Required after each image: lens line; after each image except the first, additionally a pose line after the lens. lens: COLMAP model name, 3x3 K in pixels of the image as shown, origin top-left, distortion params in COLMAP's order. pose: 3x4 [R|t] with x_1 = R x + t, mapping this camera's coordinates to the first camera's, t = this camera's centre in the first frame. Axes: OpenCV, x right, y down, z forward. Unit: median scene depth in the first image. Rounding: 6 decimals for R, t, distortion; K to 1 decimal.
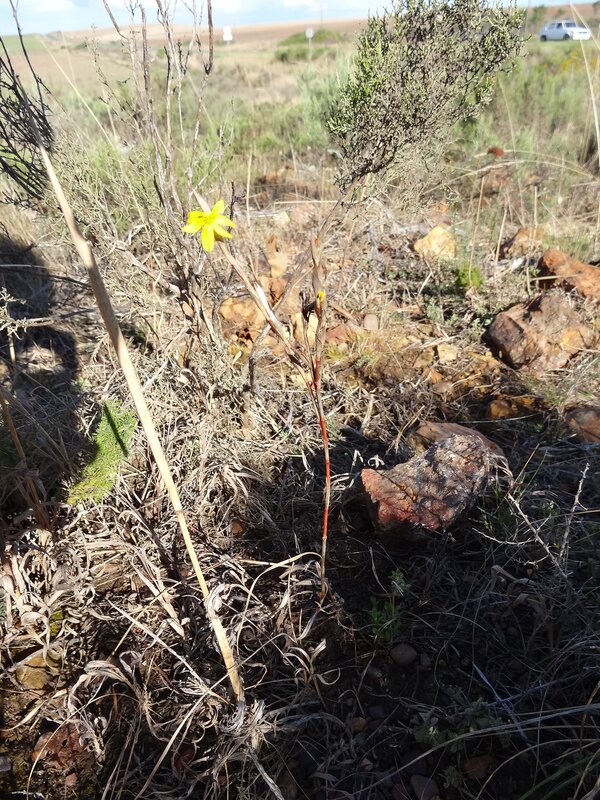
lens RADIAL K [[580.2, 0, 300.0], [0, 580.2, 400.0], [0, 0, 1]] dist [0.006900, 0.002091]
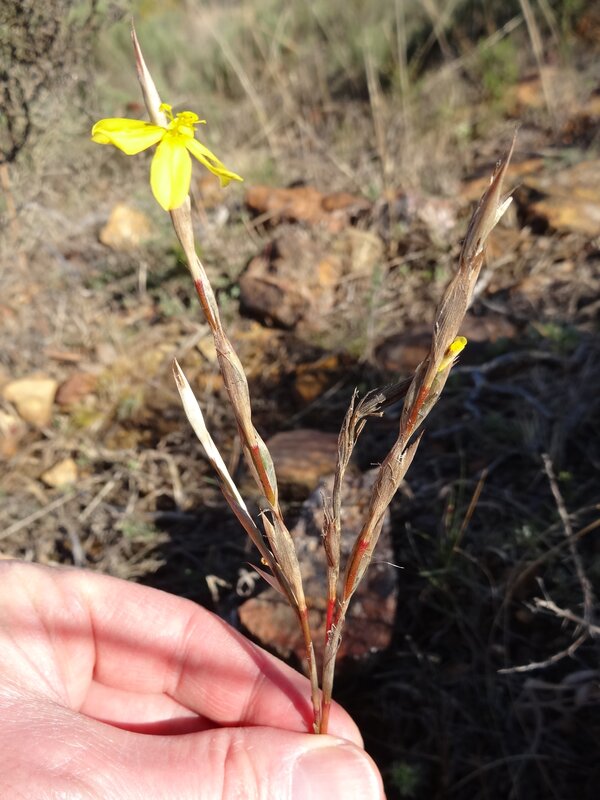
lens RADIAL K [[580.2, 0, 300.0], [0, 580.2, 400.0], [0, 0, 1]] dist [0.006900, 0.002091]
pose [[0.804885, -0.470035, 0.362253, 0.021327], [0.452443, 0.881062, 0.137928, -0.073147], [-0.383999, 0.052883, 0.921818, 0.204301]]
